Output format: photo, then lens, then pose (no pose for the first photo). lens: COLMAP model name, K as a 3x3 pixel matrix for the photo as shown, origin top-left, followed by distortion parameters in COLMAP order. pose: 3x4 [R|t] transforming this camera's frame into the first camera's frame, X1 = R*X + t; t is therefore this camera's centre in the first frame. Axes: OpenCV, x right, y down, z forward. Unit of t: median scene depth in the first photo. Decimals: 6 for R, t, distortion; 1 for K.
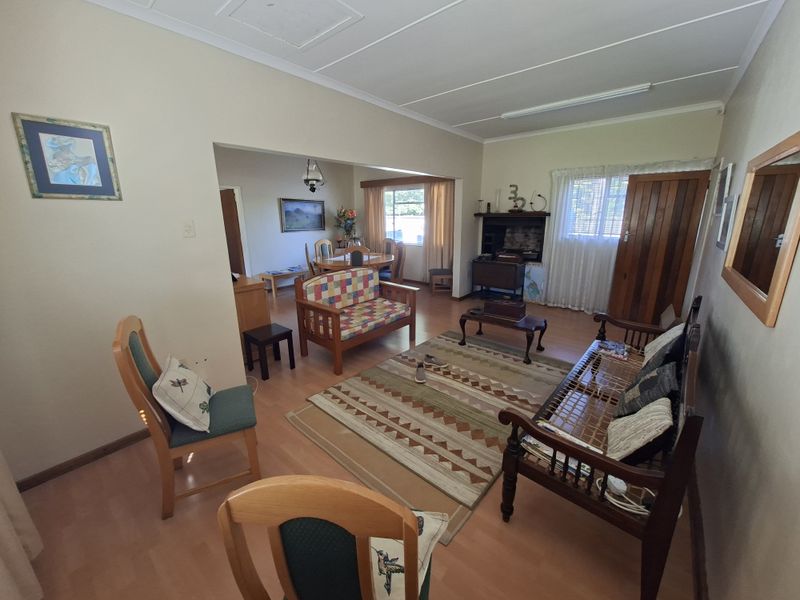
lens RADIAL K [[318.1, 0, 402.4], [0, 318.1, 294.8], [0, 0, 1]] dist [-0.003384, 0.000853]
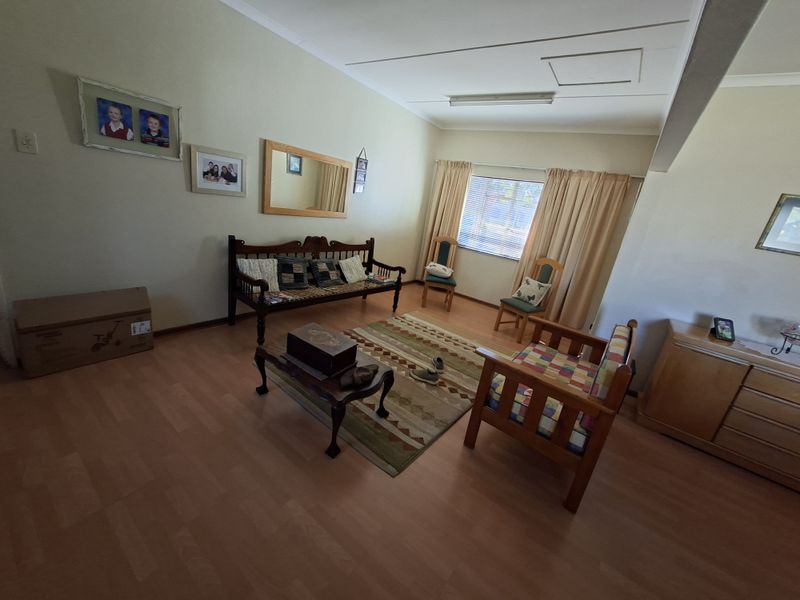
lens RADIAL K [[318.1, 0, 405.0], [0, 318.1, 294.1], [0, 0, 1]] dist [-0.003384, 0.000853]
pose [[-0.985982, -0.122024, -0.113800, 0.184904], [-0.163510, 0.842486, 0.513304, -0.263817], [0.033240, 0.524716, -0.850628, 1.061993]]
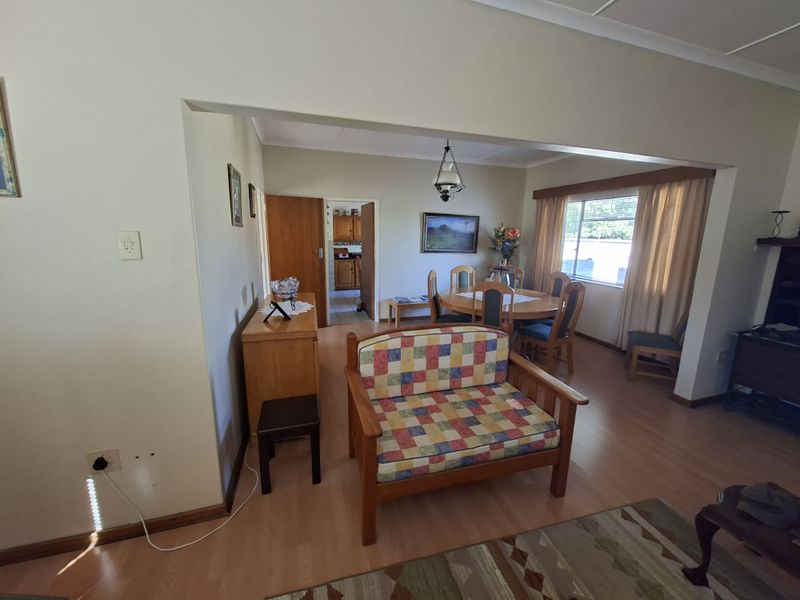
lens RADIAL K [[318.1, 0, 400.1], [0, 318.1, 293.8], [0, 0, 1]] dist [-0.003384, 0.000853]
pose [[0.840560, 0.126698, -0.526695, 0.037439], [-0.159512, 0.987047, -0.017130, -0.088283], [0.517702, 0.098412, 0.849882, 0.356345]]
